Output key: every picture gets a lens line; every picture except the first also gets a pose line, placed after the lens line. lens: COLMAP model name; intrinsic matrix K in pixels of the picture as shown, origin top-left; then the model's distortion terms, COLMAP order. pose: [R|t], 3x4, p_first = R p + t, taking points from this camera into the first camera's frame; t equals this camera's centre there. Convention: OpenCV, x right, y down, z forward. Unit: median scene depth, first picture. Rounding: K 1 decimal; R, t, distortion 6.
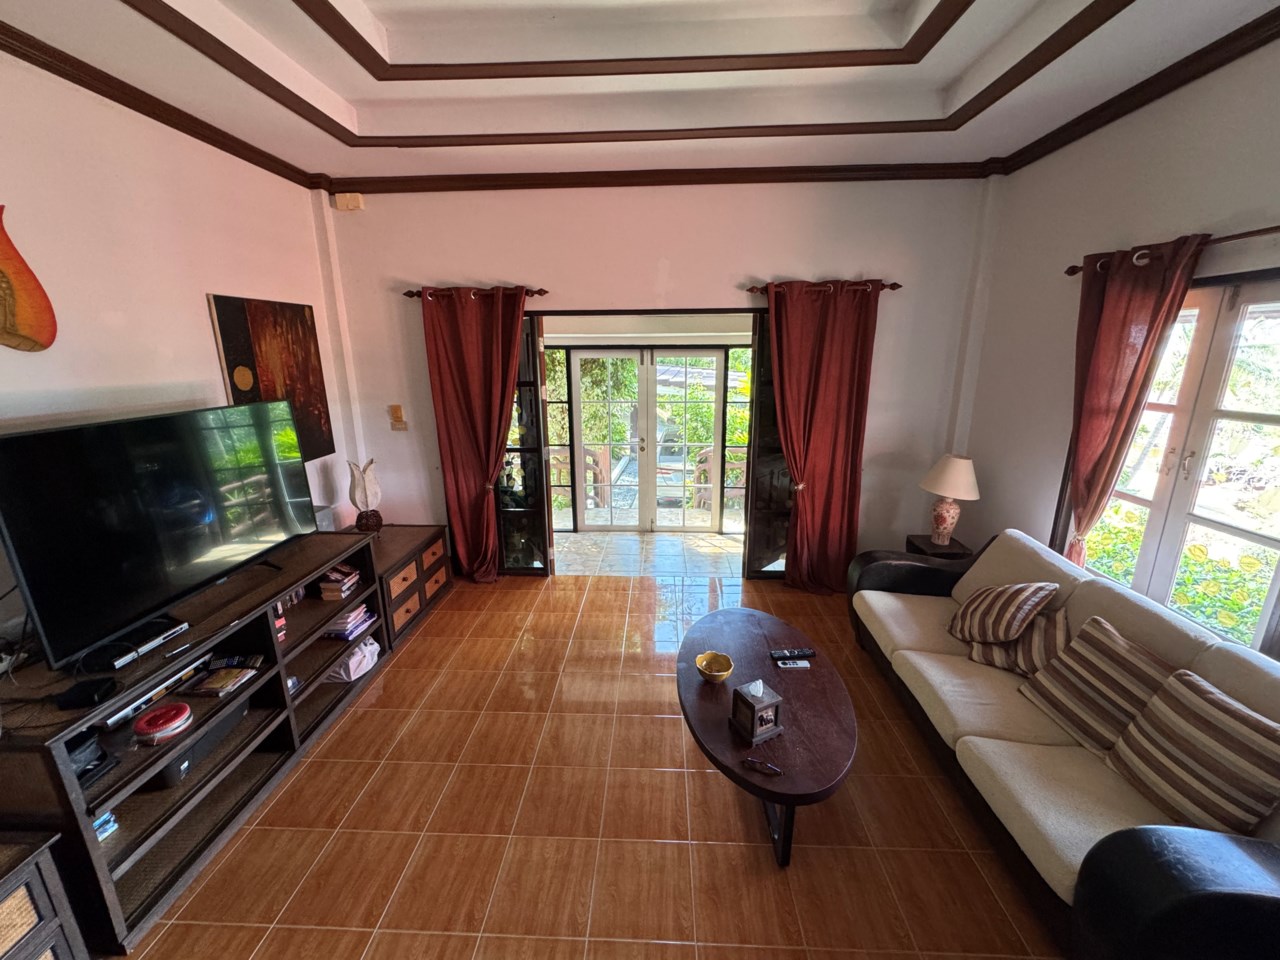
lens RADIAL K [[512.5, 0, 633.0], [0, 512.5, 478.4], [0, 0, 1]] dist [-0.002098, 0.000011]
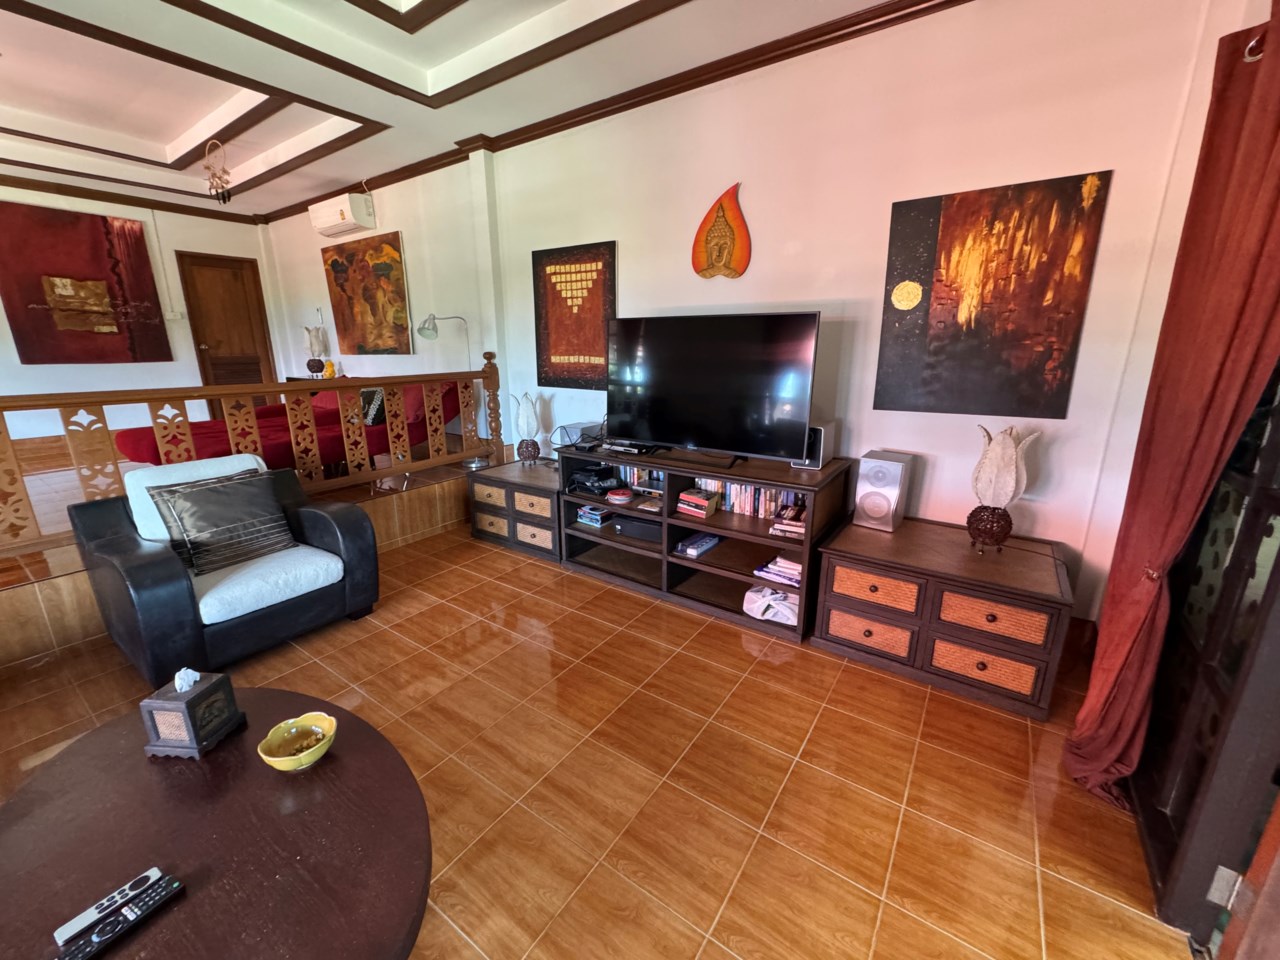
lens RADIAL K [[512.5, 0, 636.2], [0, 512.5, 480.4], [0, 0, 1]] dist [-0.002098, 0.000011]
pose [[-0.530473, 0.222685, -0.817930, 0.234102], [-0.201367, 0.904159, 0.376759, -0.120073], [0.823437, 0.364565, -0.434791, 0.917265]]
